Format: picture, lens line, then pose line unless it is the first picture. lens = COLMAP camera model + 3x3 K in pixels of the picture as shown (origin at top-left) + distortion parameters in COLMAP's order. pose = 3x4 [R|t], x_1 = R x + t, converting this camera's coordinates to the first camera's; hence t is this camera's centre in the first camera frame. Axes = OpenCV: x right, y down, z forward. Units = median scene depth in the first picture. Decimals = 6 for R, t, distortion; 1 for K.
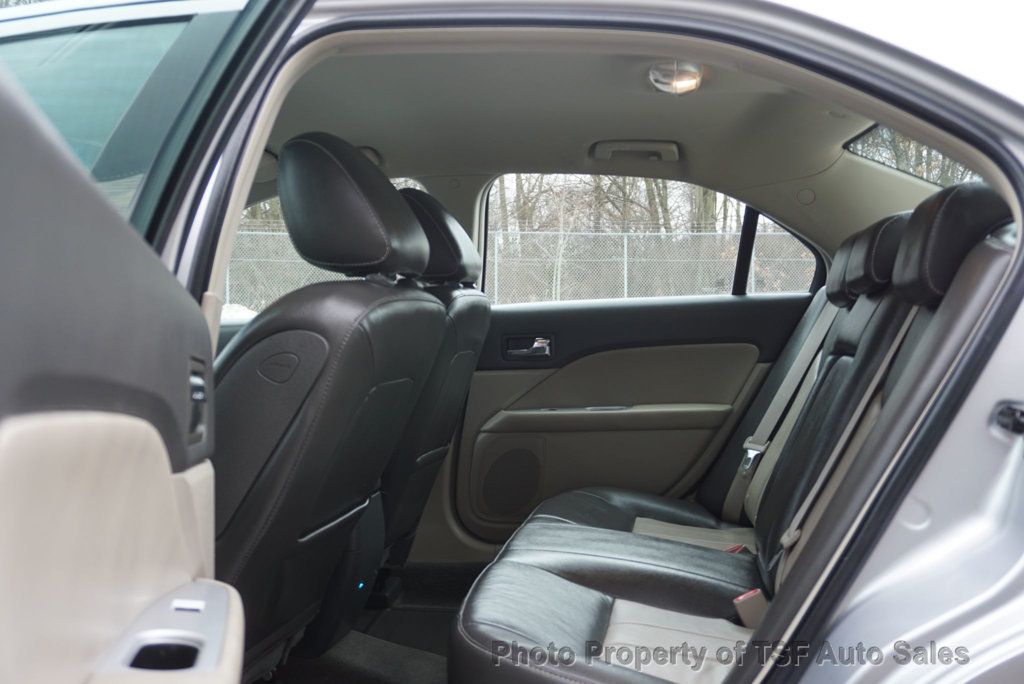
lens RADIAL K [[1024.3, 0, 512.0], [0, 1024.3, 342.0], [0, 0, 1]] dist [-0.013380, 0.011287]
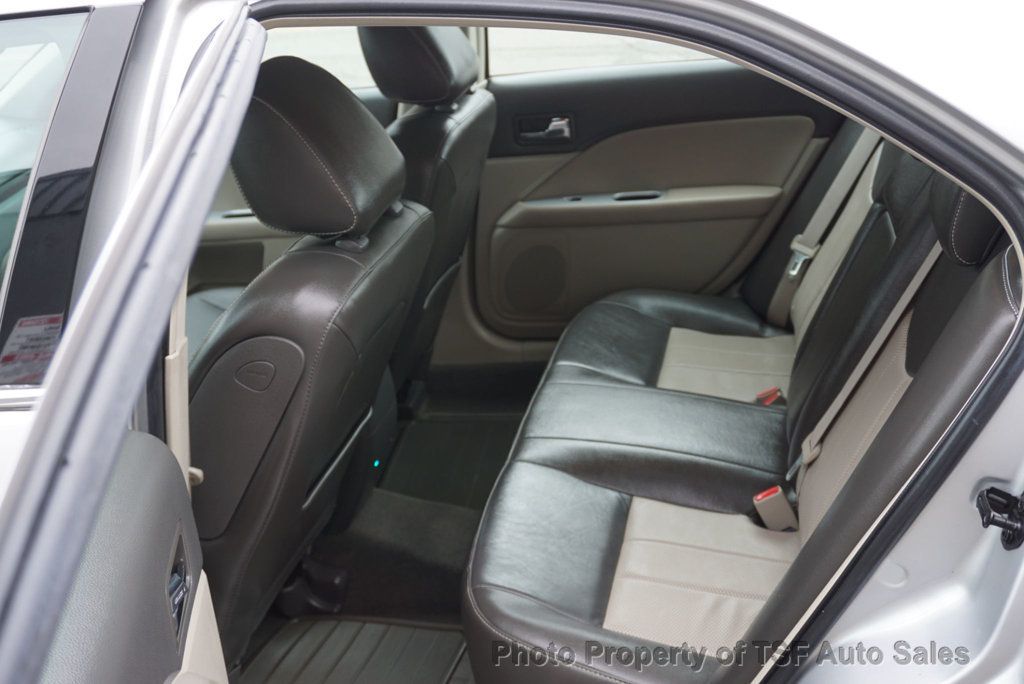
lens RADIAL K [[1232.3, 0, 512.0], [0, 1232.3, 342.0], [0, 0, 1]] dist [0.011479, 0.003493]
pose [[0.996468, -0.053365, -0.064830, 0.050495], [0.074107, 0.921944, 0.380168, -0.245395], [0.039482, -0.383630, 0.922642, -0.025029]]
